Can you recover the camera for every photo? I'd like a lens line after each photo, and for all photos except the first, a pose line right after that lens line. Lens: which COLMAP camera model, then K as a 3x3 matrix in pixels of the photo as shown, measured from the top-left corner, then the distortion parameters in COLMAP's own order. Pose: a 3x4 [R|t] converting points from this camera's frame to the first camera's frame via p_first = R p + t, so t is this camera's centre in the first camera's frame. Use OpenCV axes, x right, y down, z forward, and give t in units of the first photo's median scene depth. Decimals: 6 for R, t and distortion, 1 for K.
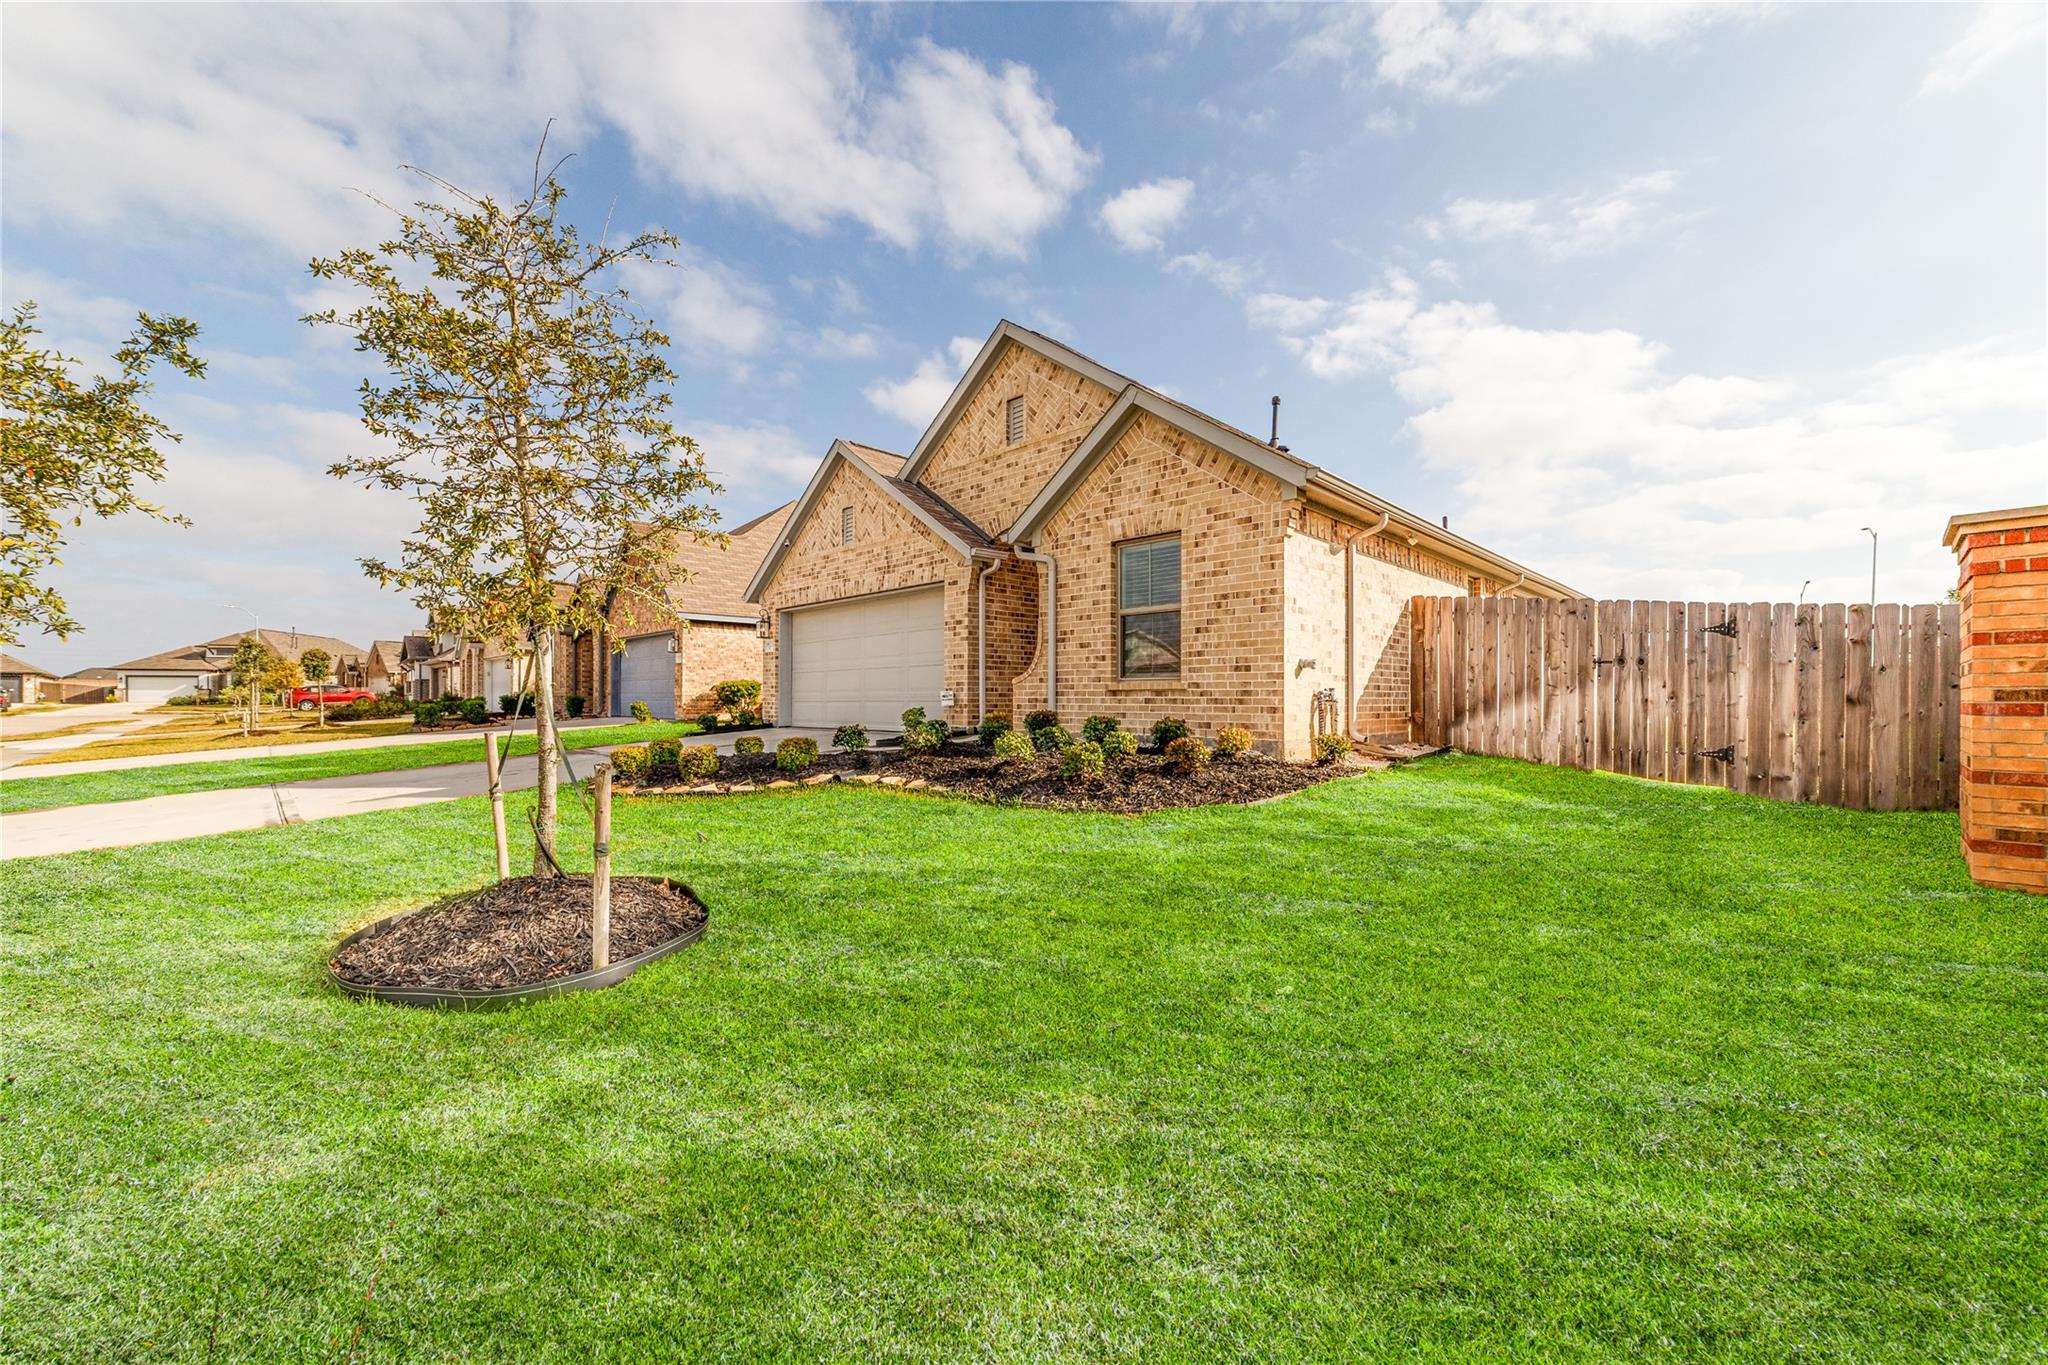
lens RADIAL K [[787.6, 0, 1025.9], [0, 787.6, 696.9], [0, 0, 1]] dist [-0.014434, 0.003897]
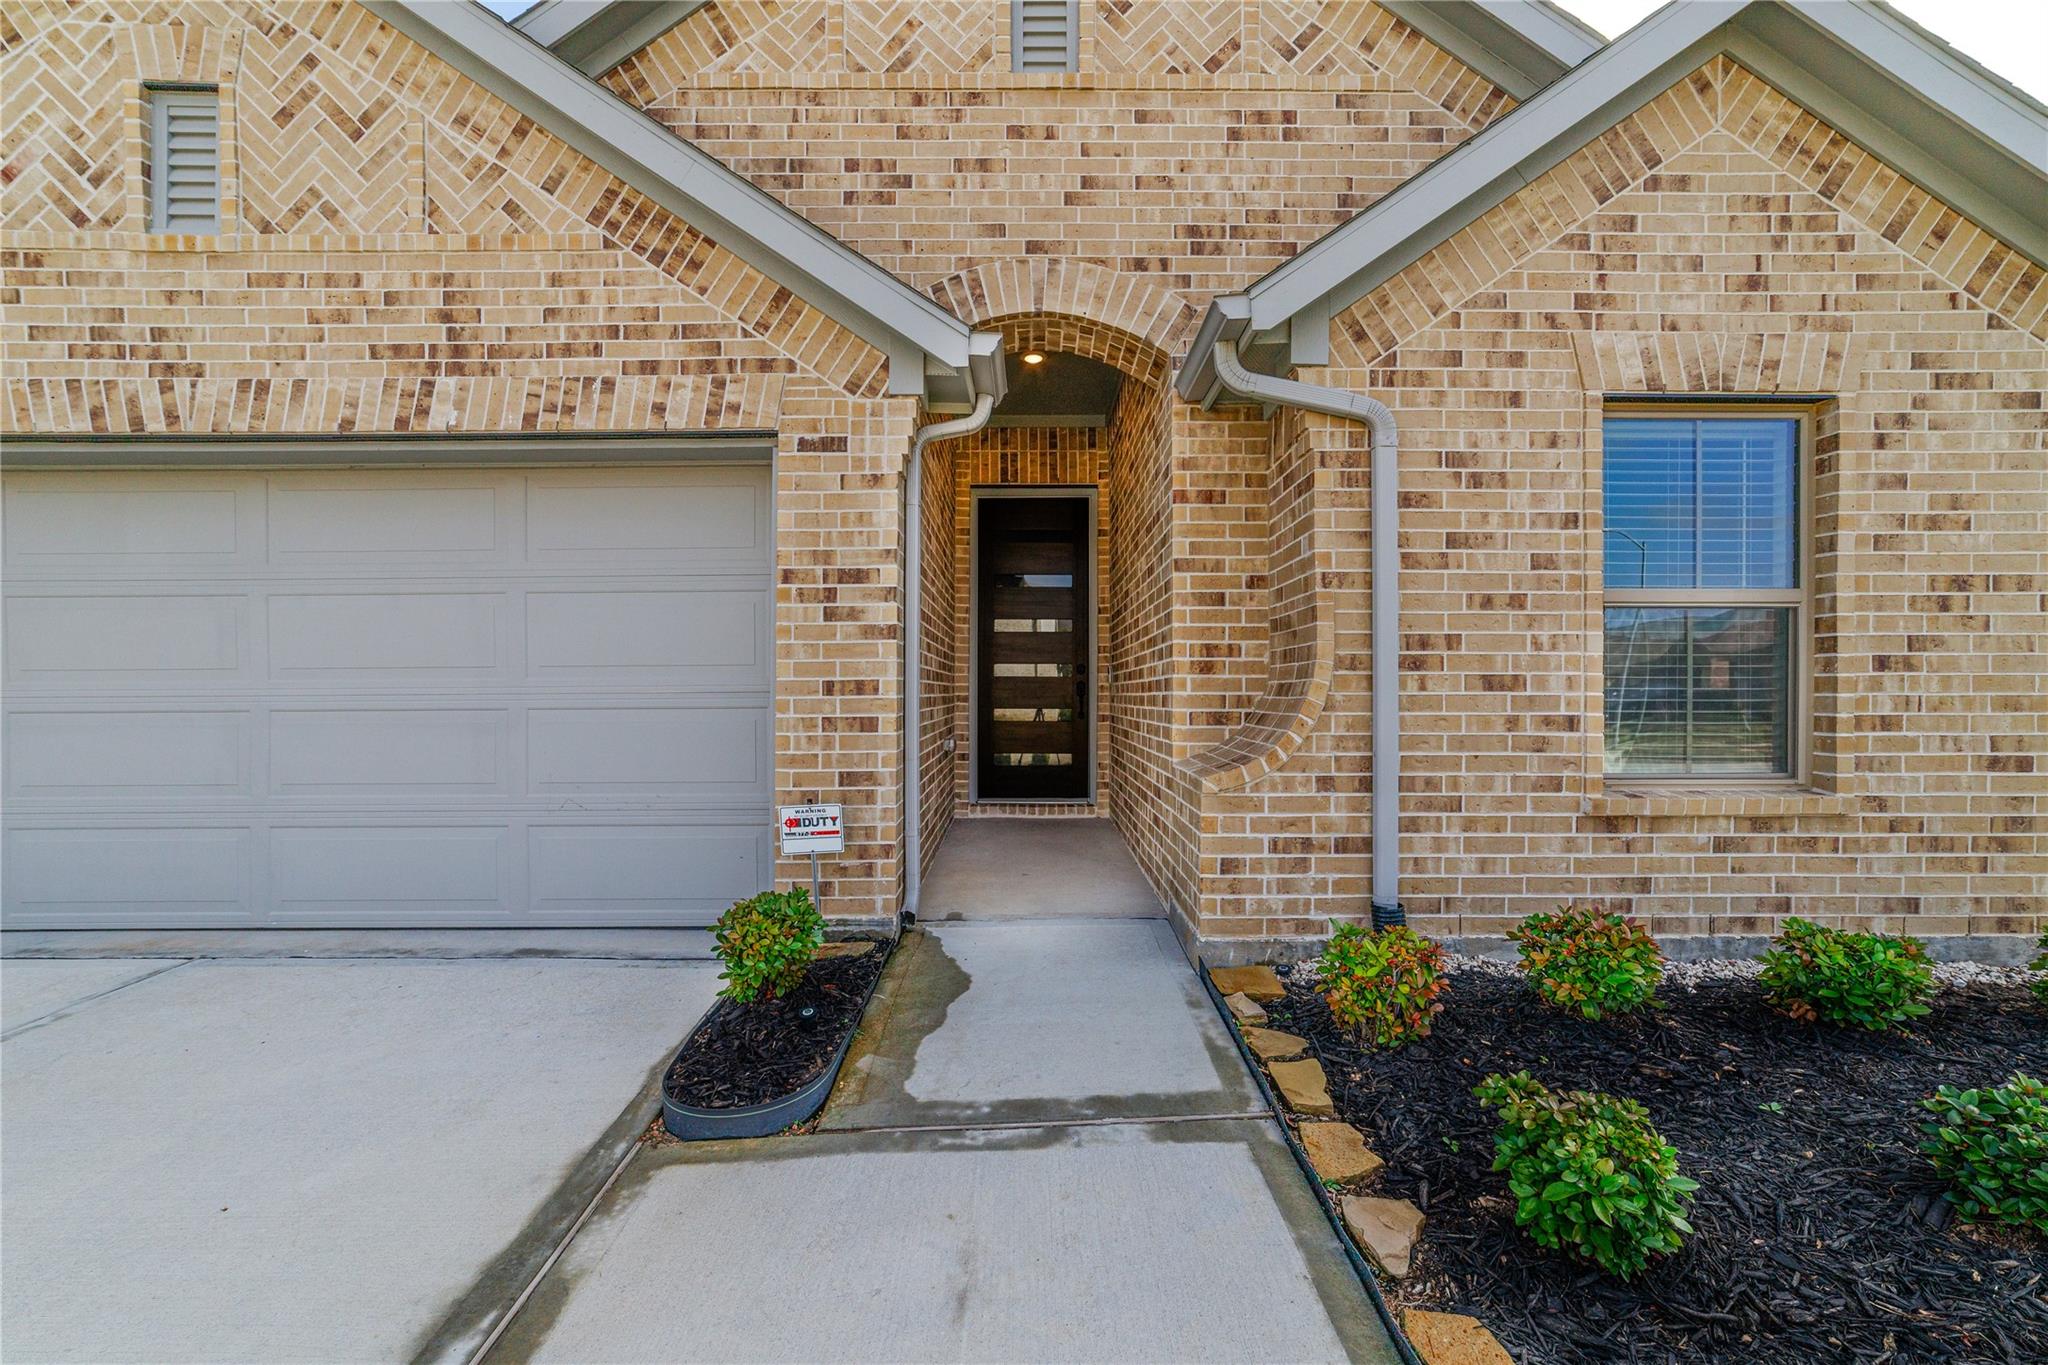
lens RADIAL K [[787.6, 0, 1022.2], [0, 787.6, 692.9], [0, 0, 1]] dist [-0.014434, 0.003897]
pose [[0.706785, -0.005935, 0.707403, -0.344172], [0.000060, 0.999965, 0.008329, -0.070743], [-0.707428, -0.005844, 0.706761, 0.997444]]
